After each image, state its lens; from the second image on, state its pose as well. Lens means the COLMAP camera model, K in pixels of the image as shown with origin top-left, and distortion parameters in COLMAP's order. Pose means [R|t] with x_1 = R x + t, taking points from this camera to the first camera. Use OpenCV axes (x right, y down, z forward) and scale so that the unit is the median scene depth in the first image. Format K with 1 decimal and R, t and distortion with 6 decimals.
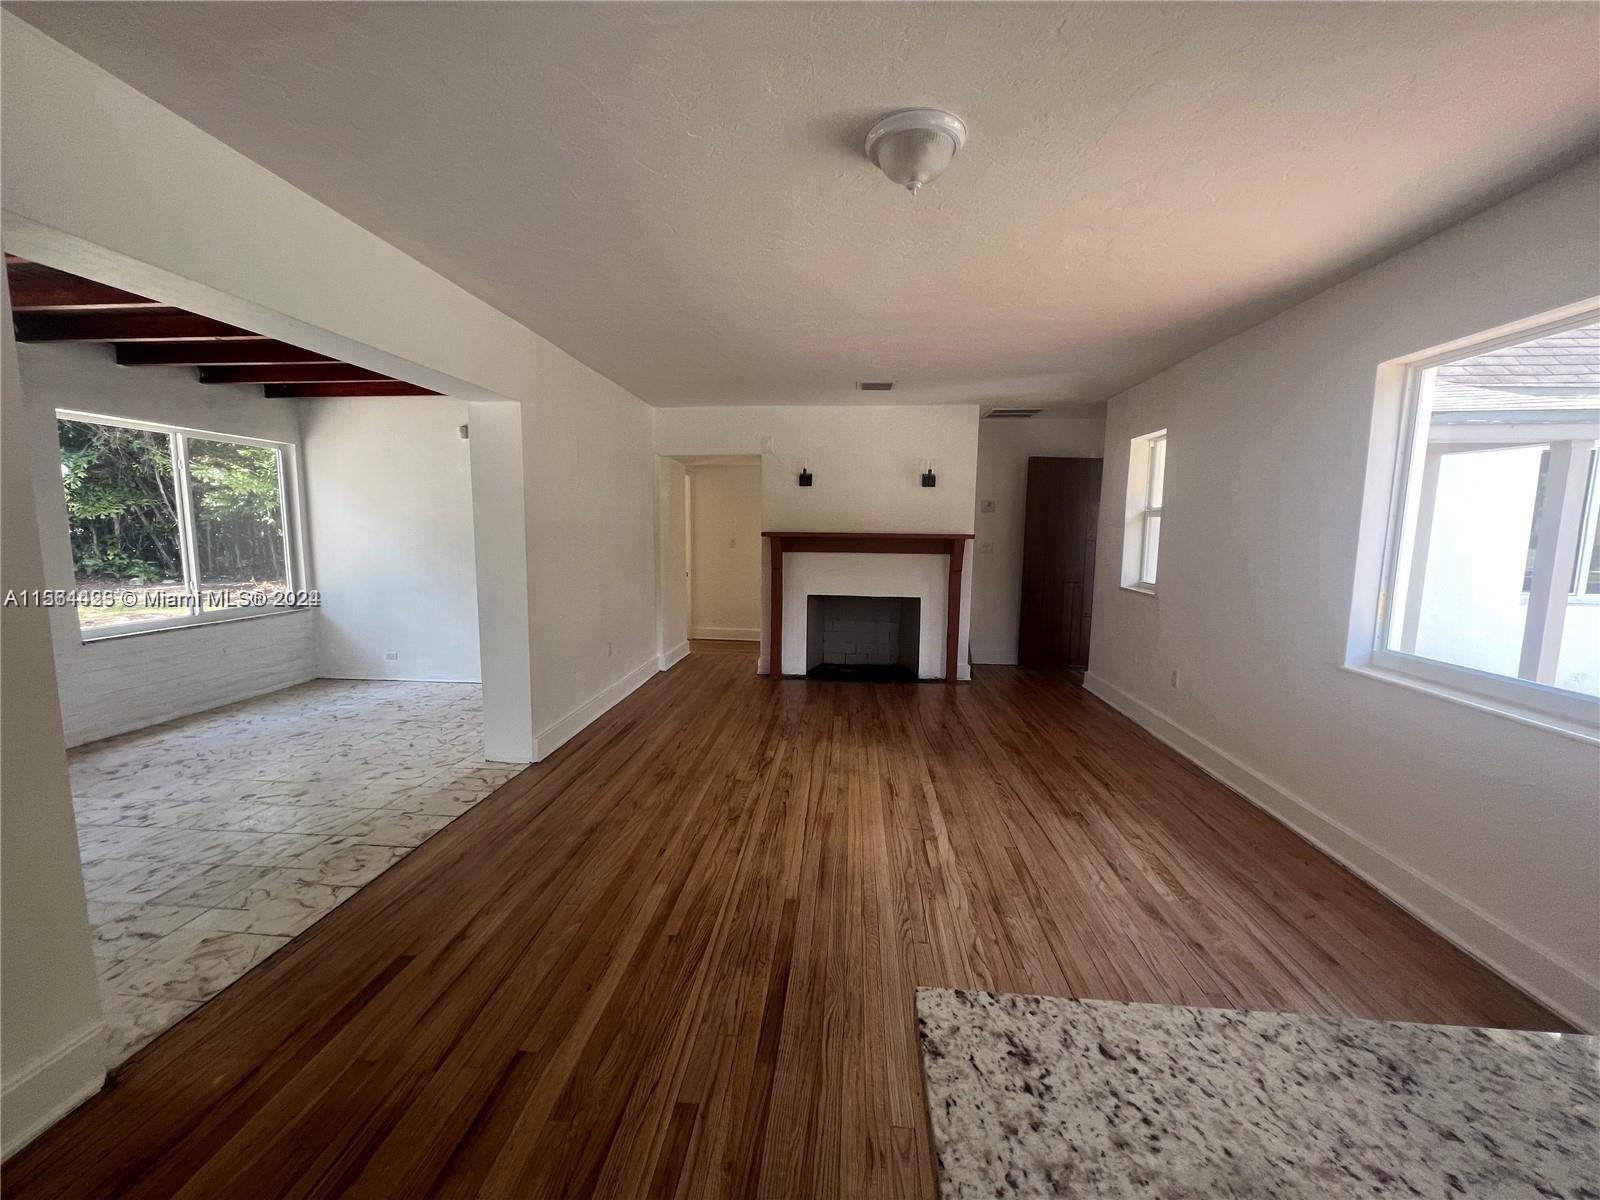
lens RADIAL K [[641.3, 0, 796.7], [0, 641.3, 603.9], [0, 0, 1]] dist [-0.002926, 0.001254]
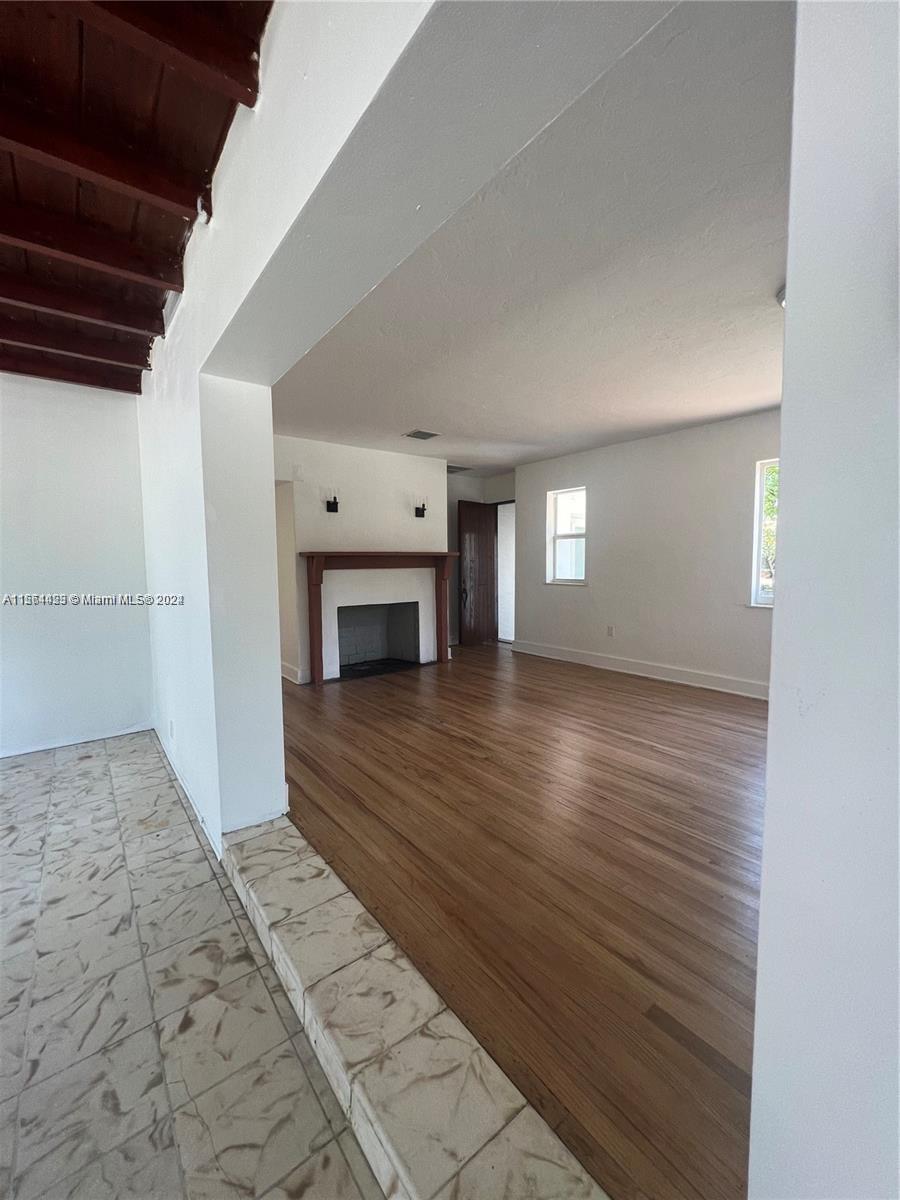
lens RADIAL K [[481.0, 0, 449.2], [0, 481.0, 600.1], [0, 0, 1]] dist [-0.002926, 0.001254]
pose [[0.736108, -0.074049, 0.672801, -0.551958], [0.098613, 0.995125, 0.001633, -0.010638], [-0.669642, 0.065145, 0.739822, 0.307881]]
